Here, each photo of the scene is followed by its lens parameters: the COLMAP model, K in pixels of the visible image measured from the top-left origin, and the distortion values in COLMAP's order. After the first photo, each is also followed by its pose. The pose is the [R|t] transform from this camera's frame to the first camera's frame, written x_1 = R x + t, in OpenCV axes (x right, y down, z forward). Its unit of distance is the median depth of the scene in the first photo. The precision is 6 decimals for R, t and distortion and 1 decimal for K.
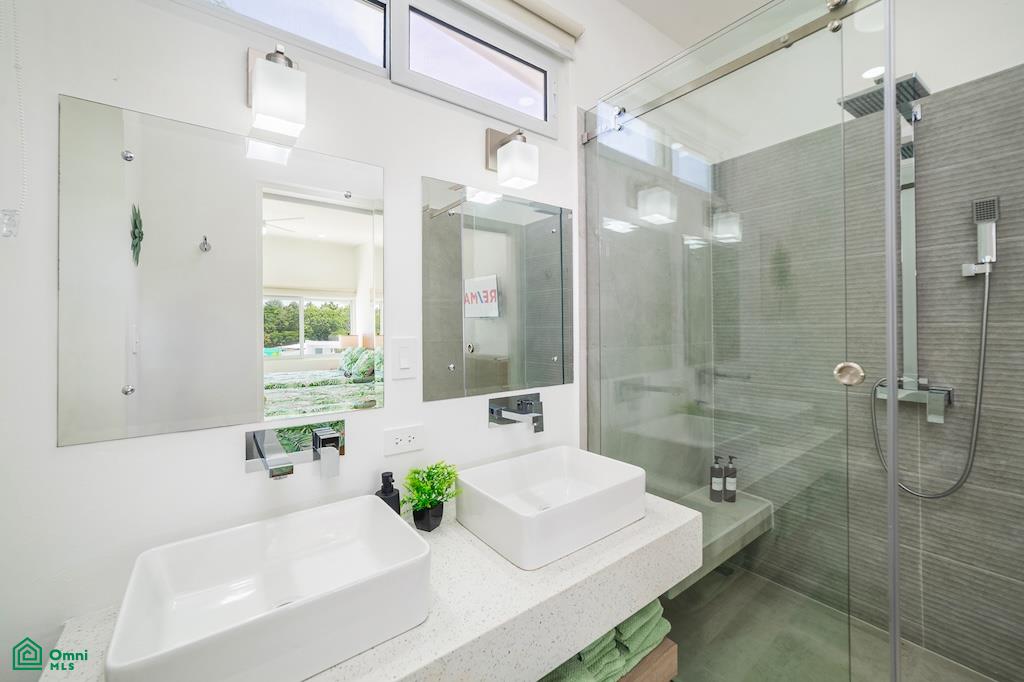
lens RADIAL K [[406.4, 0, 523.3], [0, 406.4, 332.1], [0, 0, 1]] dist [0.000522, 0.000273]
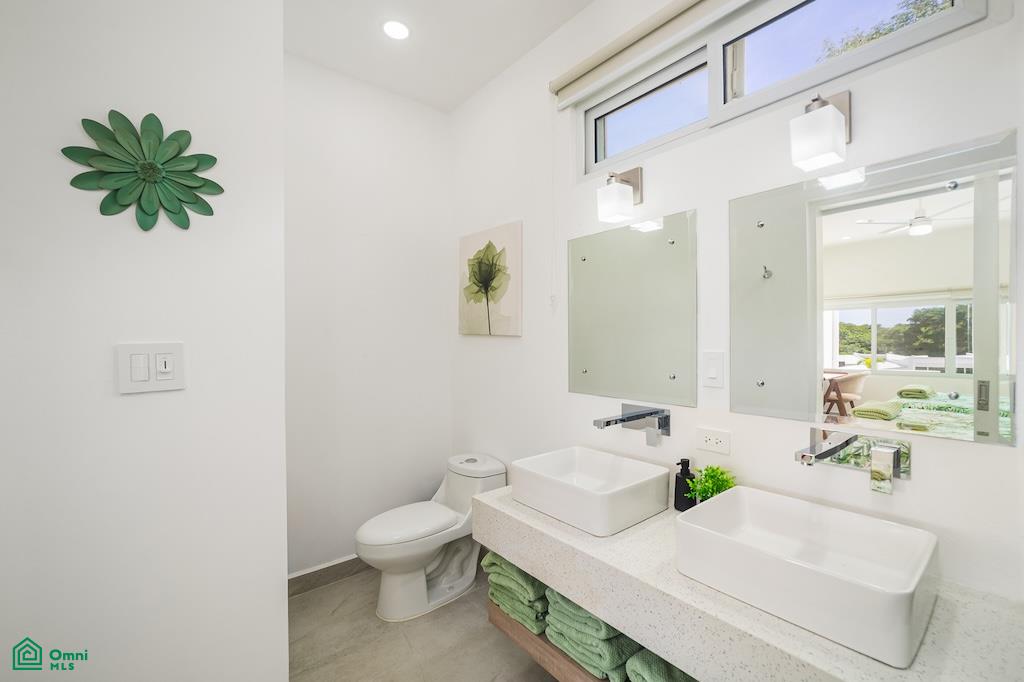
lens RADIAL K [[426.6, 0, 518.3], [0, 426.6, 341.7], [0, 0, 1]] dist [-0.012493, -0.000031]
pose [[0.025833, 0.002701, -0.999663, 0.894302], [-0.012154, 0.999923, 0.002387, -0.008416], [0.999592, 0.012089, 0.025863, 0.442806]]
